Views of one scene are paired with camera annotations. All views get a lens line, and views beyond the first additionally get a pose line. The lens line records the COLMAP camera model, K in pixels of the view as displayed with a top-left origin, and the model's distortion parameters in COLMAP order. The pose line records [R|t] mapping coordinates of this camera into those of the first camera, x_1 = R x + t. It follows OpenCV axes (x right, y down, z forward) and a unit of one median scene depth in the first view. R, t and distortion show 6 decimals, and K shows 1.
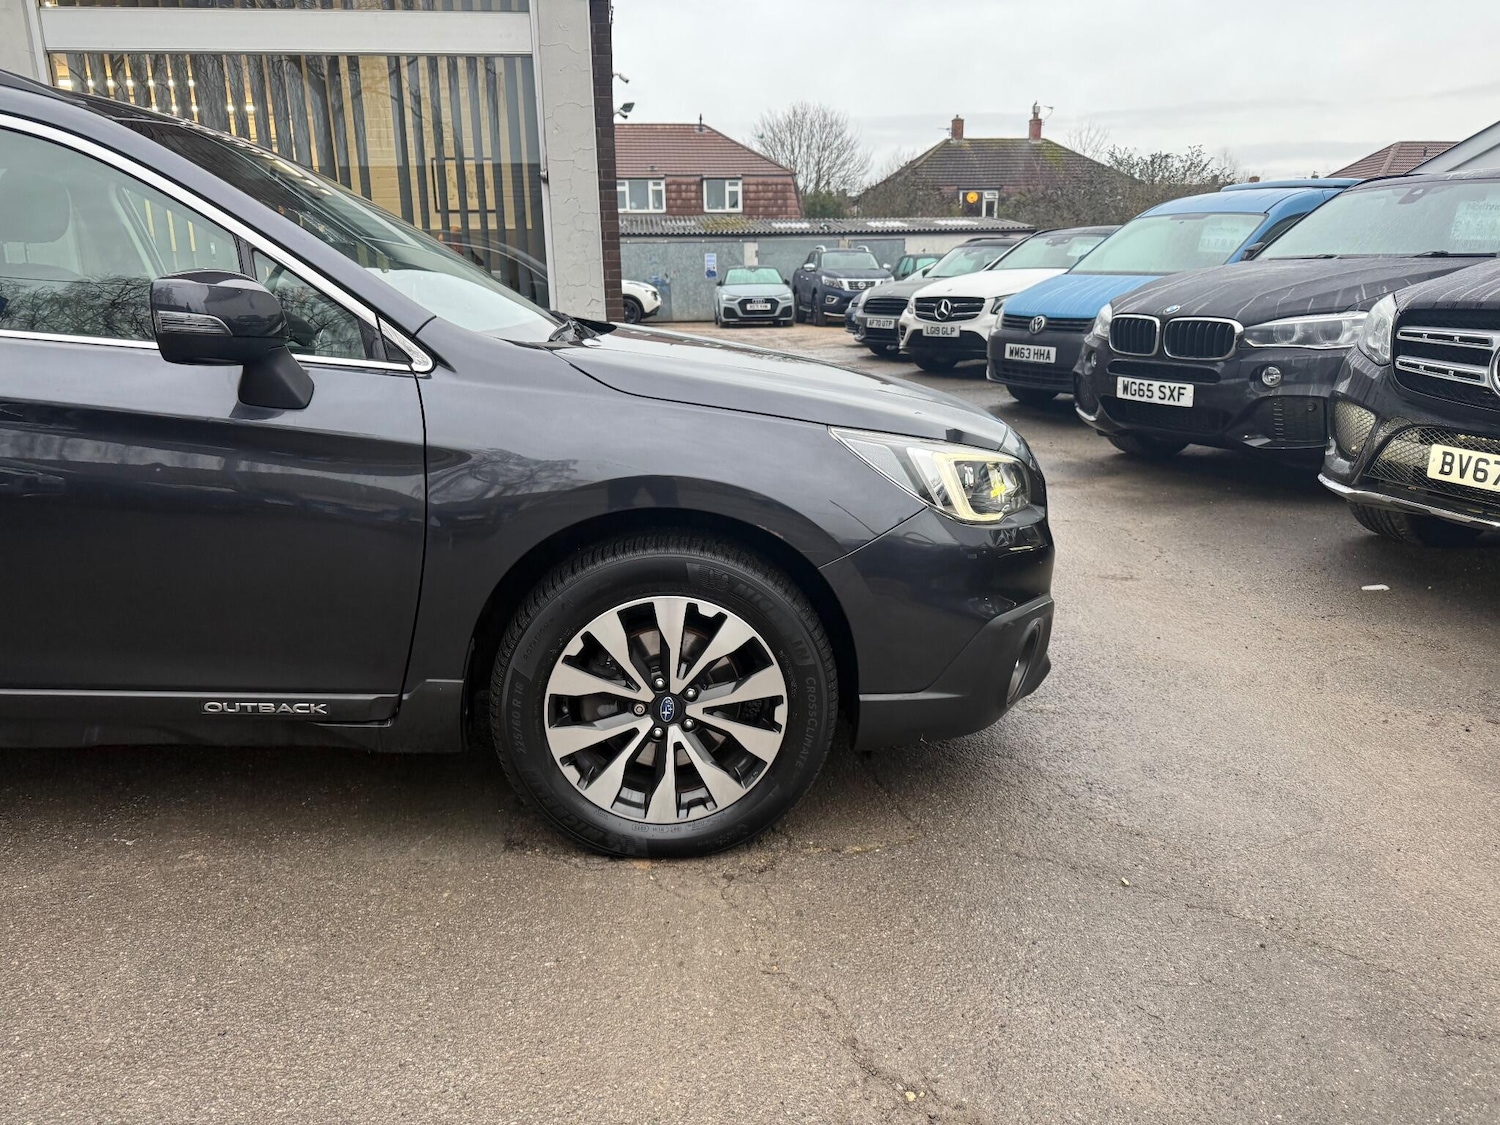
lens RADIAL K [[1048.7, 0, 732.0], [0, 1048.7, 587.0], [0, 0, 1]] dist [0.031933, -0.052027]
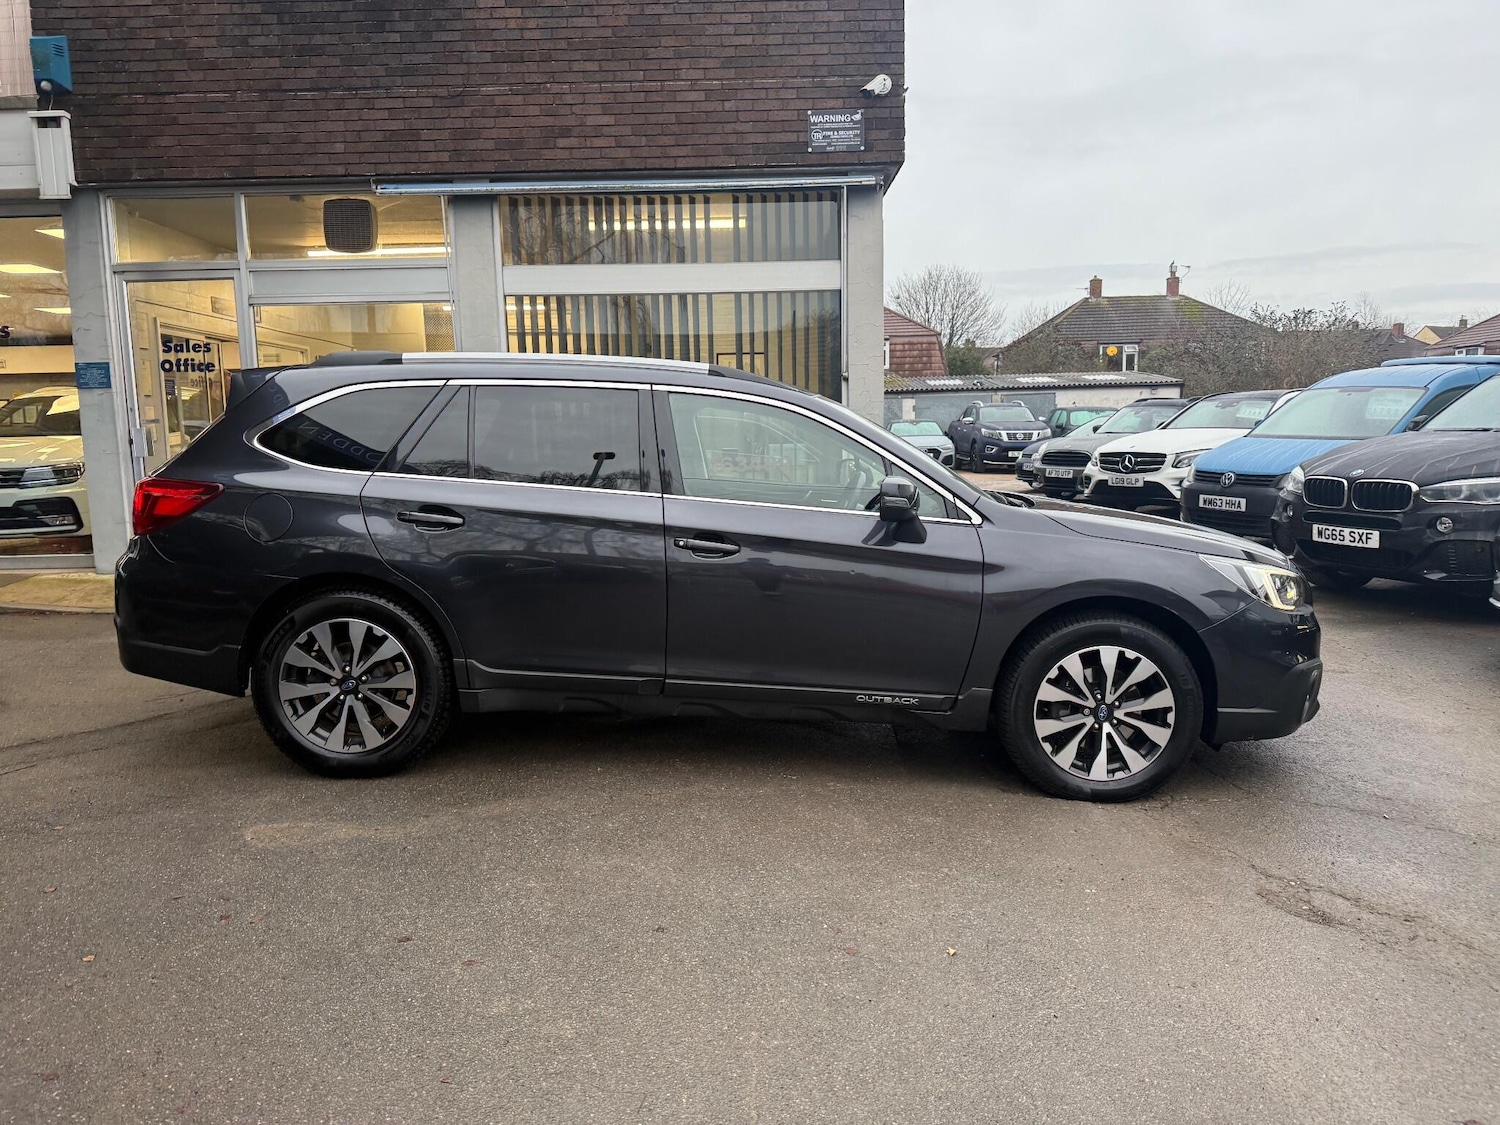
lens RADIAL K [[1048.7, 0, 732.0], [0, 1048.7, 587.0], [0, 0, 1]] dist [0.031933, -0.052027]
pose [[0.993104, 0.010206, -0.116790, -0.171416], [-0.025529, 0.991123, -0.130471, 0.055365], [0.114421, 0.132553, 0.984549, -0.302149]]
